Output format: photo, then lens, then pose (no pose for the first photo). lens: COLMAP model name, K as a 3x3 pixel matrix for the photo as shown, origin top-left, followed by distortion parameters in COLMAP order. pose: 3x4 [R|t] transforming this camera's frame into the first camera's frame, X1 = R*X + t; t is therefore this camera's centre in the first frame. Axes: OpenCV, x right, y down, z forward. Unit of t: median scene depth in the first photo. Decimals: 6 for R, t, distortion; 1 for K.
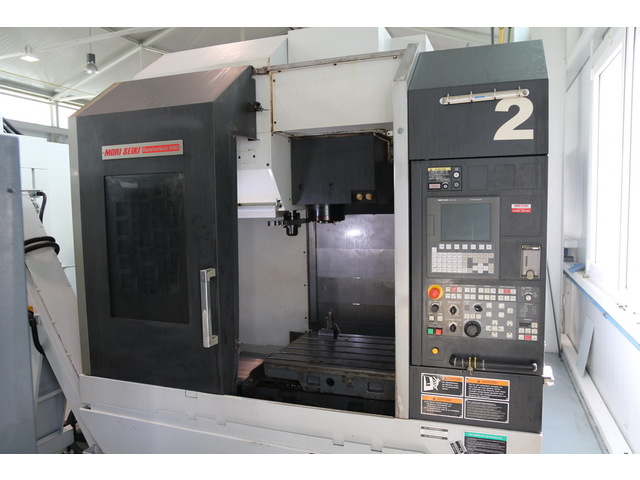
lens RADIAL K [[498.3, 0, 320.0], [0, 498.3, 240.0], [0, 0, 1]] dist [-0.116901, 0.093641]
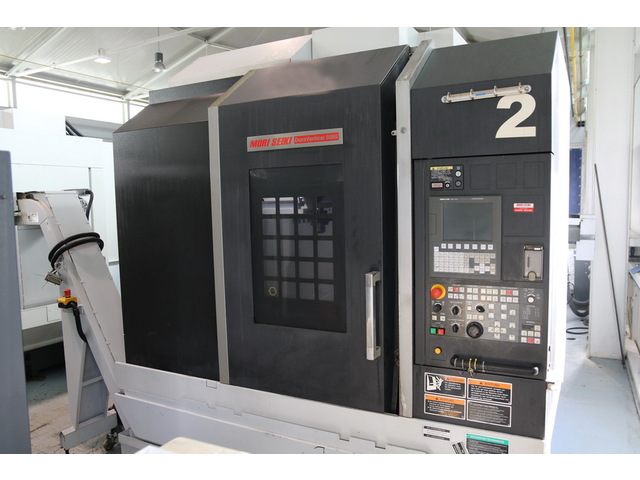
lens RADIAL K [[508.9, 0, 320.0], [0, 508.9, 240.0], [0, 0, 1]] dist [-0.120805, 0.103779]
pose [[0.990994, 0.007334, -0.133705, 0.134251], [-0.006155, 0.999938, 0.009229, -0.006702], [0.133765, -0.008323, 0.990978, -0.037680]]
